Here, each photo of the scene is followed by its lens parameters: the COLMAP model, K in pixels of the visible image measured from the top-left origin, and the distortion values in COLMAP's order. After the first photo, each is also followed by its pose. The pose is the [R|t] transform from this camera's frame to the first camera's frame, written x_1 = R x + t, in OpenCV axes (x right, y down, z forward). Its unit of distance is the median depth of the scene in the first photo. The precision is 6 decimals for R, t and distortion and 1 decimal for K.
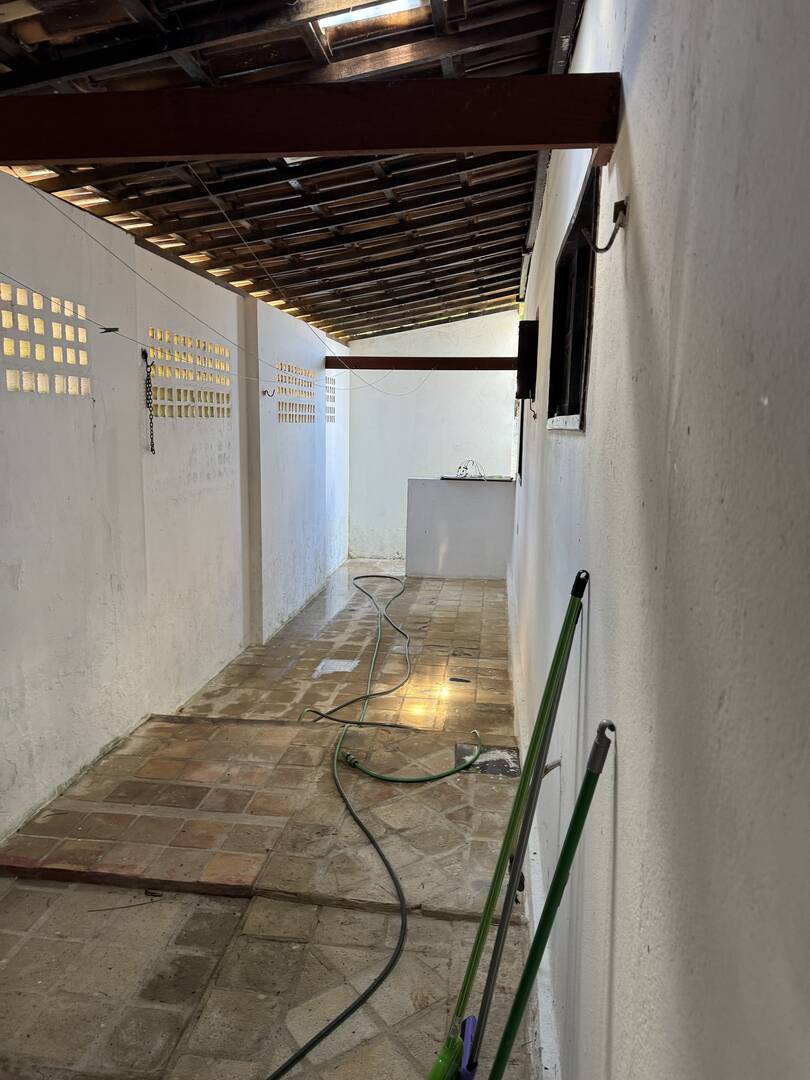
lens RADIAL K [[774.6, 0, 405.0], [0, 774.6, 540.0], [0, 0, 1]] dist [0.180225, -0.307812]
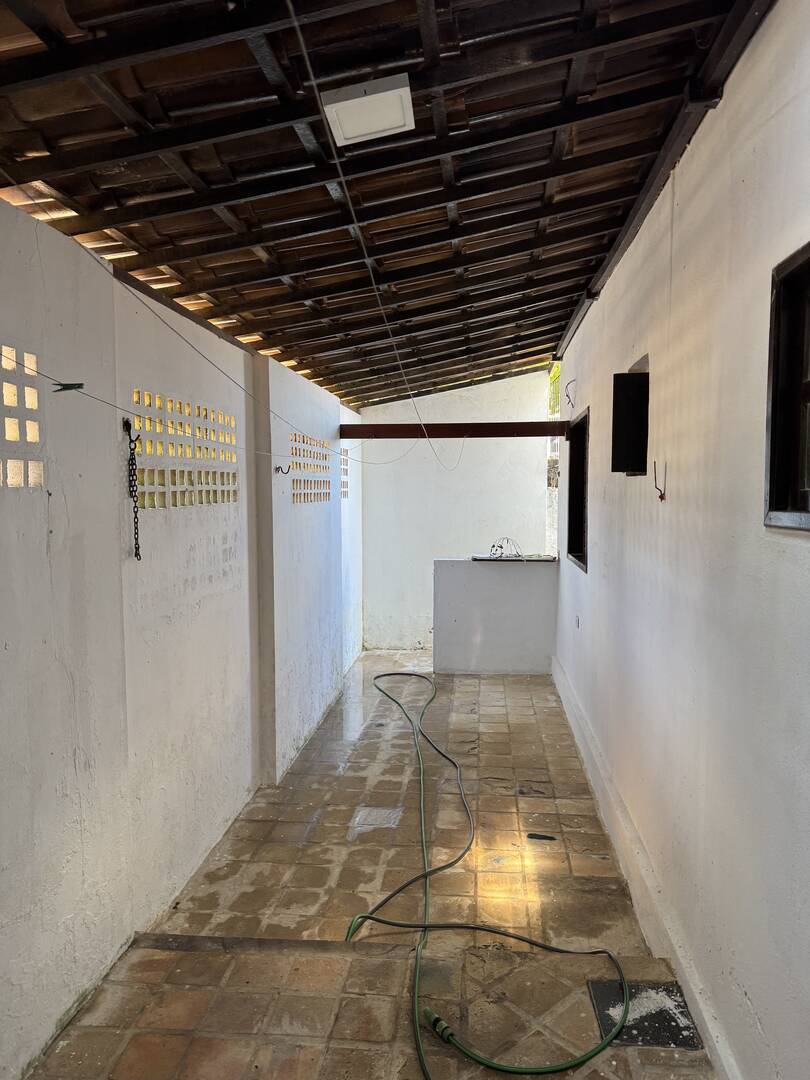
lens RADIAL K [[766.7, 0, 415.7], [0, 766.7, 547.9], [0, 0, 1]] dist [0.153672, -0.241178]
pose [[0.999151, -0.023640, 0.033744, -0.073130], [0.026006, 0.997102, -0.071487, -0.051574], [-0.031956, 0.072304, 0.996871, 0.228592]]
